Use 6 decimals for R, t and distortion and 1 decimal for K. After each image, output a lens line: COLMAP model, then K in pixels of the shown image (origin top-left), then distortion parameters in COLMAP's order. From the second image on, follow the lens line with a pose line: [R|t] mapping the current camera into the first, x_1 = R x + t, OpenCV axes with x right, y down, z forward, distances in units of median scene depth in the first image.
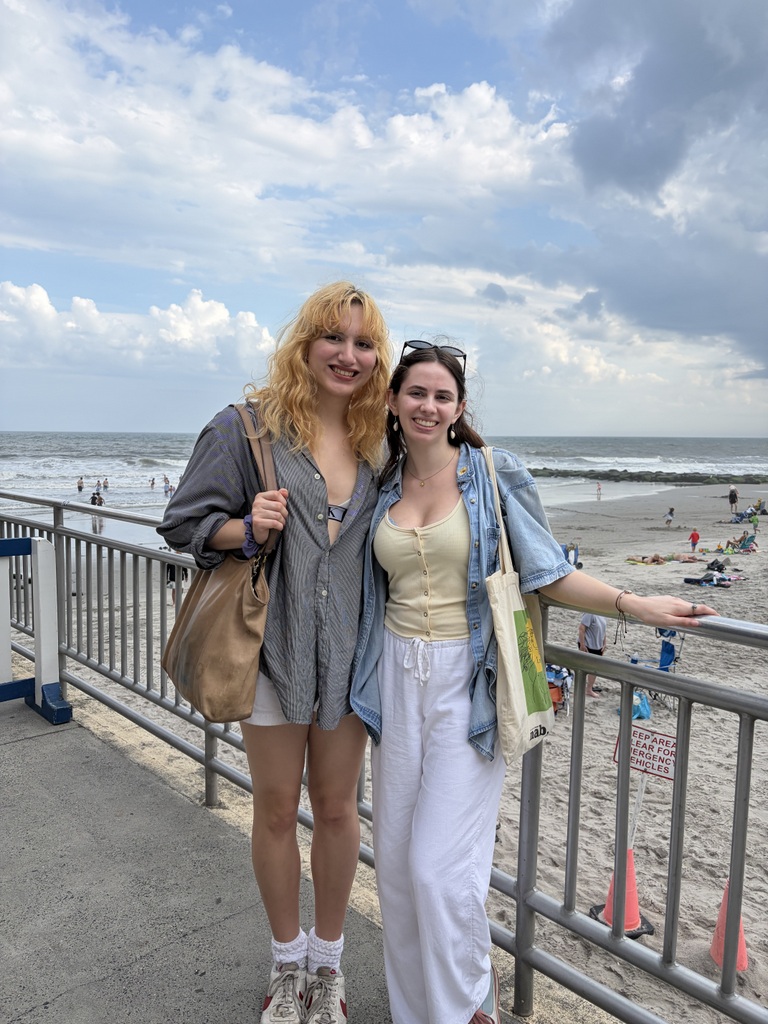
lens RADIAL K [[770.2, 0, 384.0], [0, 770.2, 512.0], [0, 0, 1]] dist [0.042689, -0.040216]
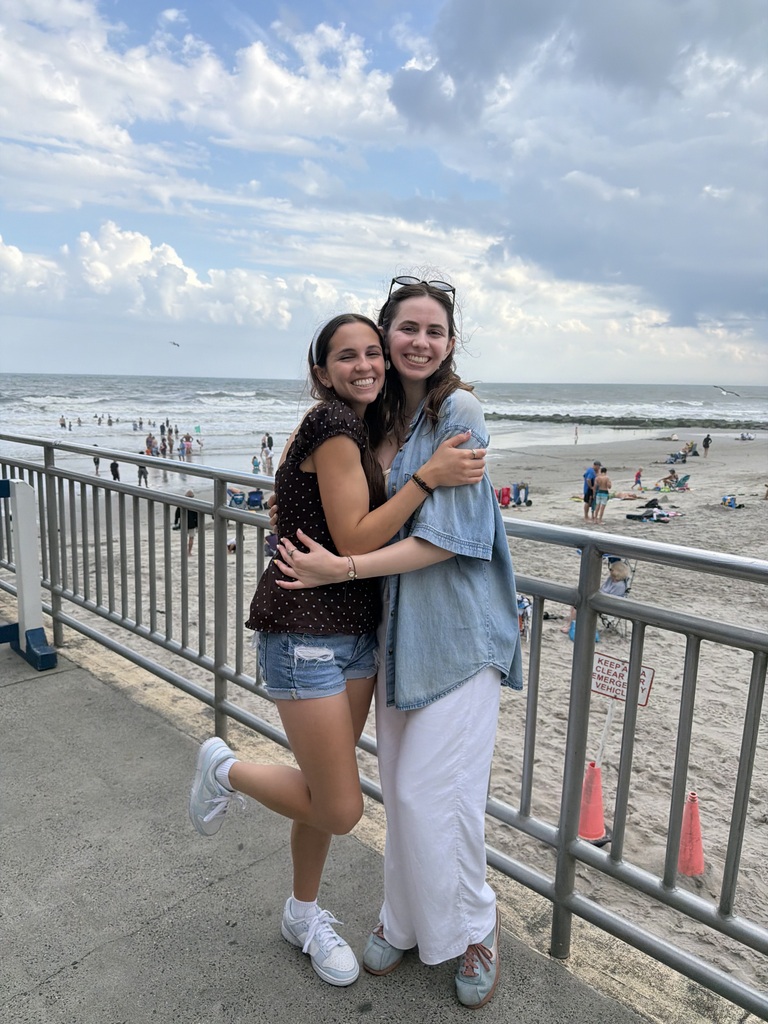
lens RADIAL K [[721.8, 0, 384.0], [0, 721.8, 512.0], [0, 0, 1]] dist [0.031785, -0.032847]
pose [[0.998455, -0.000935, 0.055552, -0.039467], [-0.003644, 0.996604, 0.082266, -0.000908], [-0.055440, -0.082341, 0.995061, 0.049888]]
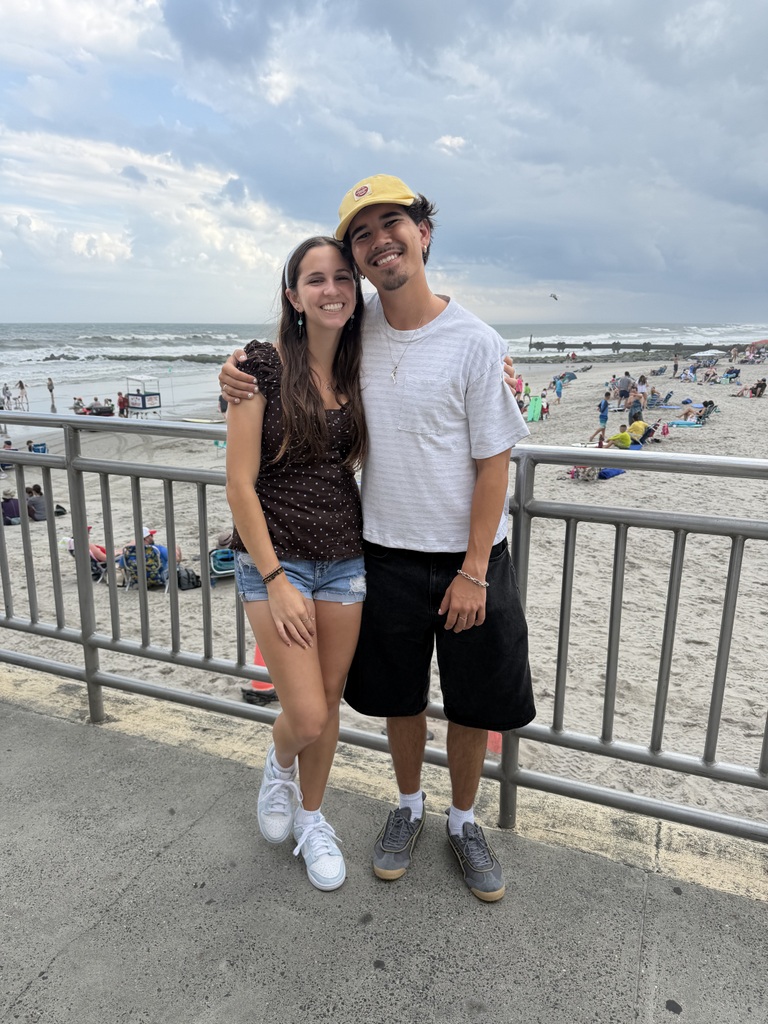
lens RADIAL K [[721.6, 0, 384.8], [0, 721.6, 492.3], [0, 0, 1]] dist [-0.004385, -0.001512]
pose [[0.911148, -0.101789, 0.399311, -0.138592], [0.049417, 0.989010, 0.139348, 0.004883], [-0.409107, -0.107234, 0.906164, 0.071006]]
